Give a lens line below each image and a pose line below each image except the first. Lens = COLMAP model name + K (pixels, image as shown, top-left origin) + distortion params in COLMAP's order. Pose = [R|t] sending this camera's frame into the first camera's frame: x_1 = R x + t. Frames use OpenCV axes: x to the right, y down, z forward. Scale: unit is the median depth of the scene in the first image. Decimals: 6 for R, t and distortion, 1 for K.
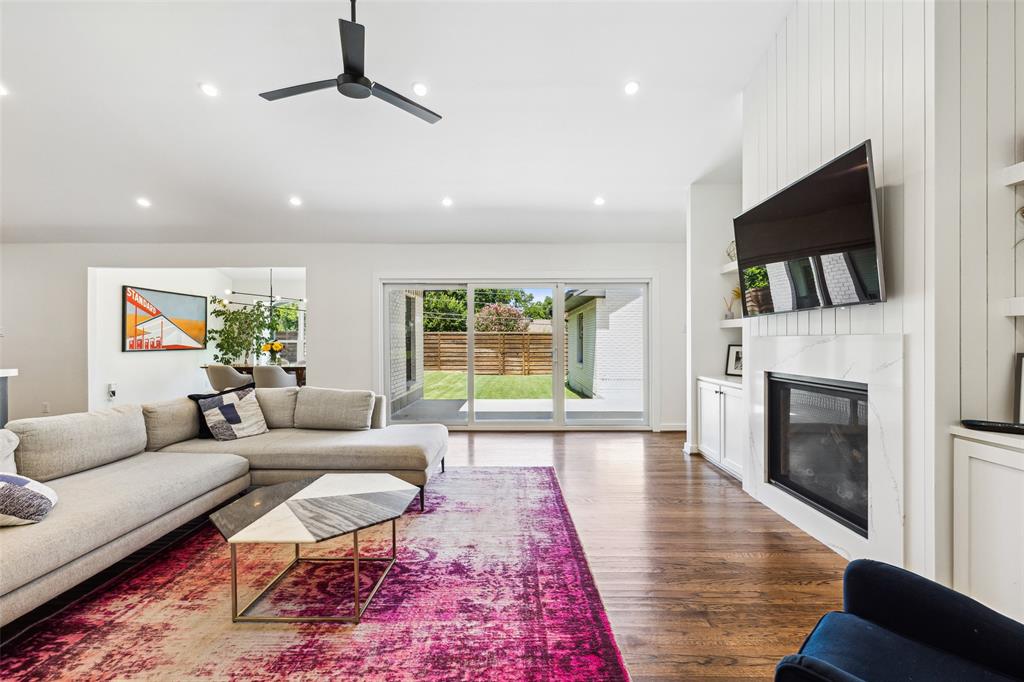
lens RADIAL K [[465.3, 0, 512.7], [0, 465.3, 336.9], [0, 0, 1]] dist [0.009307, -0.003082]
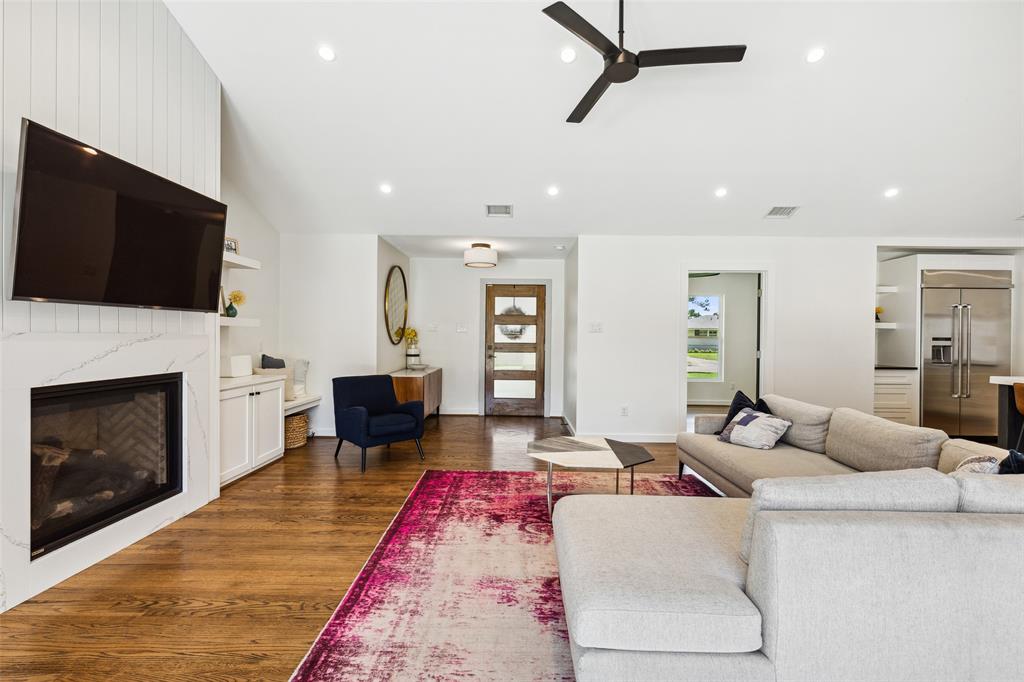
lens RADIAL K [[465.3, 0, 509.9], [0, 465.3, 338.1], [0, 0, 1]] dist [0.009307, -0.003082]
pose [[-0.999850, -0.009227, 0.014678, -0.111680], [-0.009258, 0.999955, -0.002075, 0.000594], [-0.014658, -0.002211, -0.999890, 1.552718]]
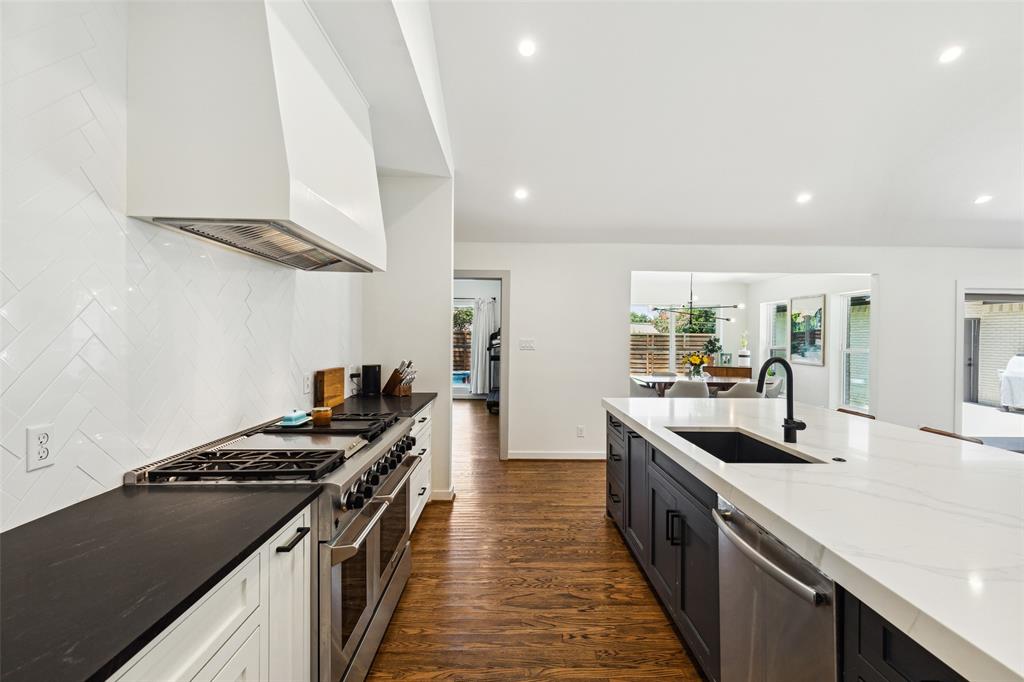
lens RADIAL K [[465.3, 0, 512.3], [0, 465.3, 340.1], [0, 0, 1]] dist [0.009307, -0.003082]
pose [[0.999874, 0.011443, 0.010962, -1.934753], [-0.011613, 0.999811, 0.015608, -0.054905], [-0.010781, -0.015734, 0.999818, 0.218898]]
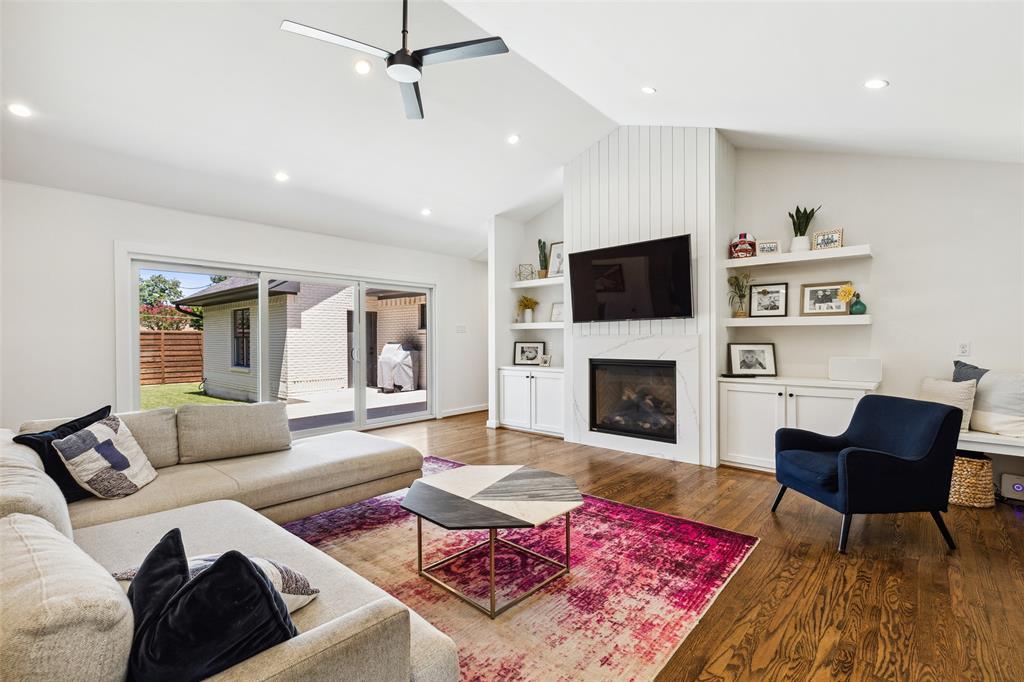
lens RADIAL K [[465.3, 0, 515.7], [0, 465.3, 338.0], [0, 0, 1]] dist [0.009307, -0.003082]
pose [[0.657969, -0.001308, 0.753044, -0.727651], [-0.000552, 0.999997, 0.002219, 0.003508], [-0.753044, -0.001876, 0.657967, 0.170003]]
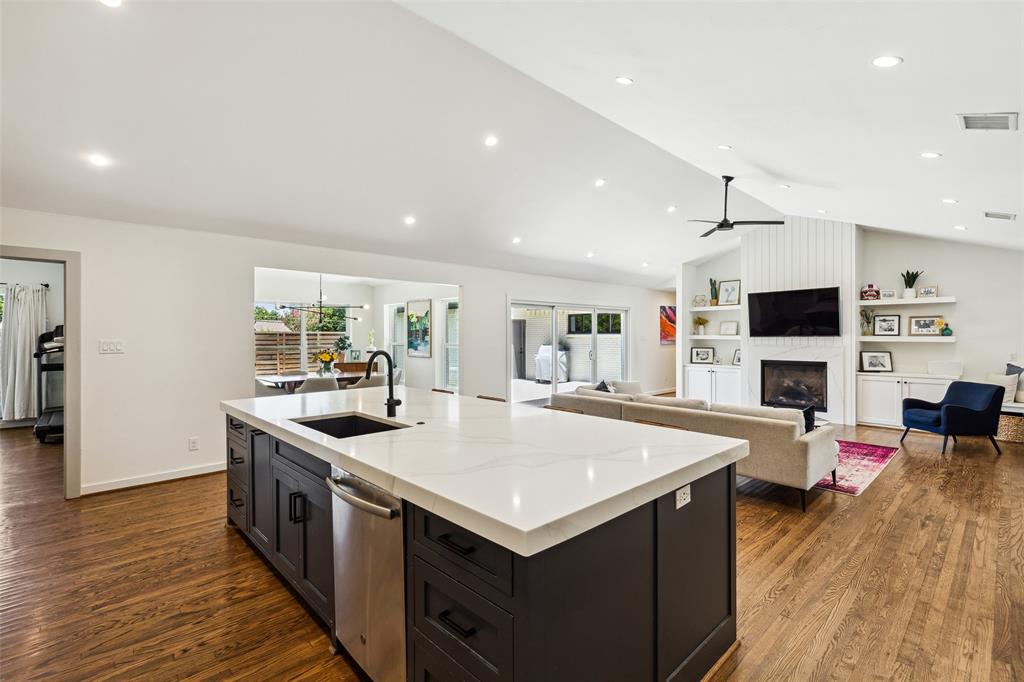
lens RADIAL K [[465.3, 0, 516.1], [0, 465.3, 336.0], [0, 0, 1]] dist [0.009307, -0.003082]
pose [[0.721840, -0.001572, 0.692058, -1.949793], [-0.002685, 0.999984, 0.005072, -0.055238], [-0.692055, -0.005519, 0.721824, 0.127290]]
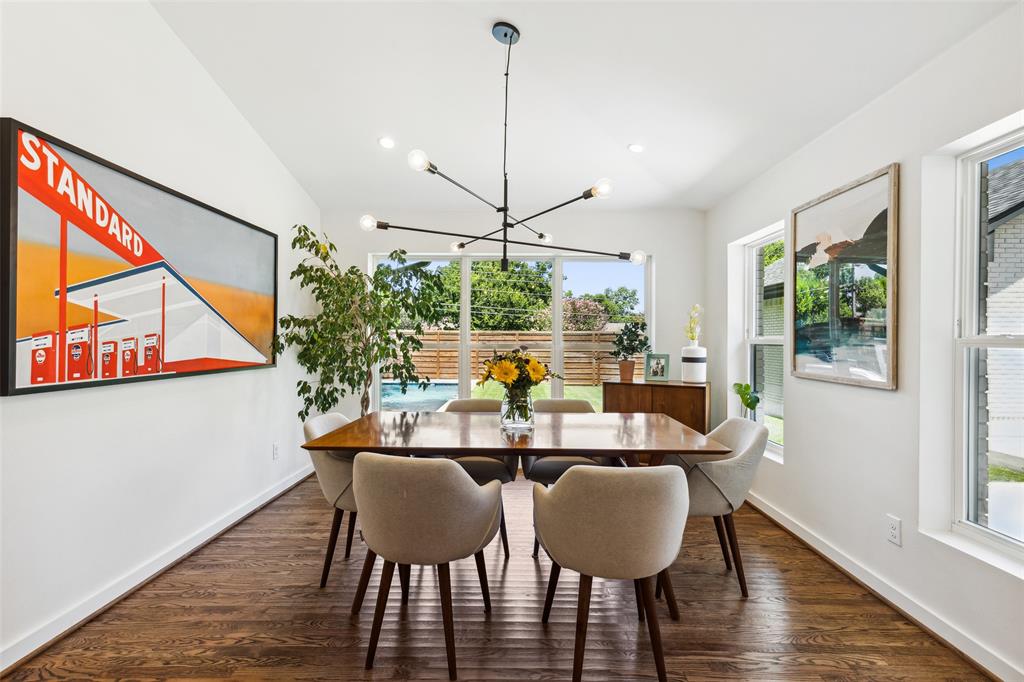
lens RADIAL K [[465.3, 0, 512.3], [0, 465.3, 341.3], [0, 0, 1]] dist [0.009307, -0.003082]
pose [[0.999935, 0.006178, -0.009563, -1.126371], [-0.006091, 0.999940, 0.009069, 0.000247], [0.009619, -0.009010, 0.999913, 1.510480]]
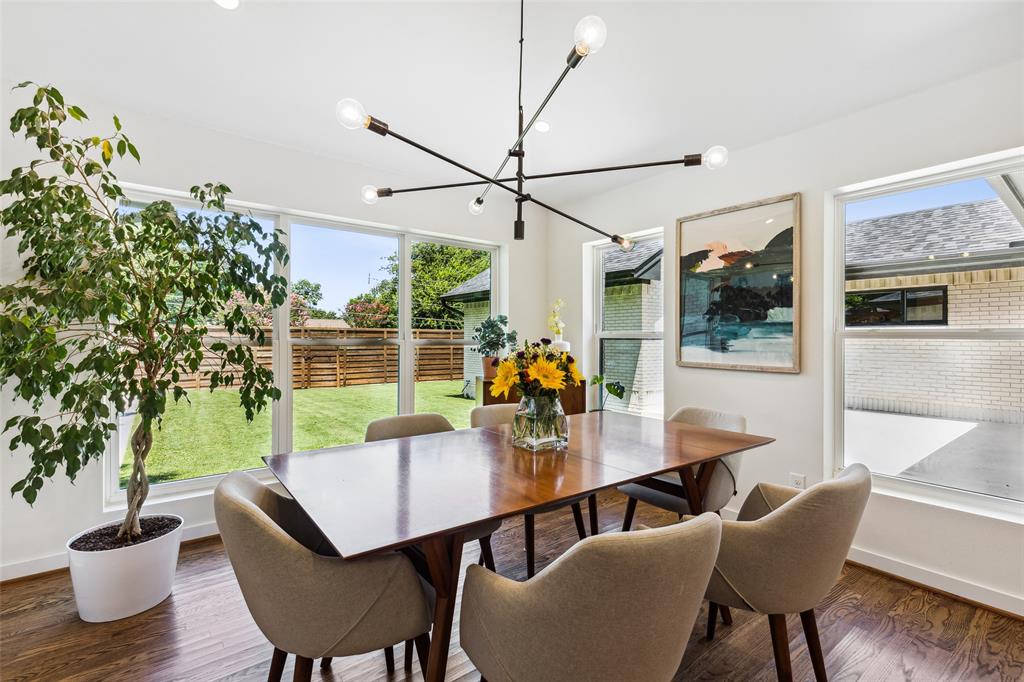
lens RADIAL K [[465.3, 0, 517.4], [0, 465.3, 335.5], [0, 0, 1]] dist [0.009307, -0.003082]
pose [[0.787196, 0.008617, 0.616642, -1.468312], [-0.008562, 0.999959, -0.003043, 0.011248], [-0.616643, -0.002885, 0.787238, 1.808067]]
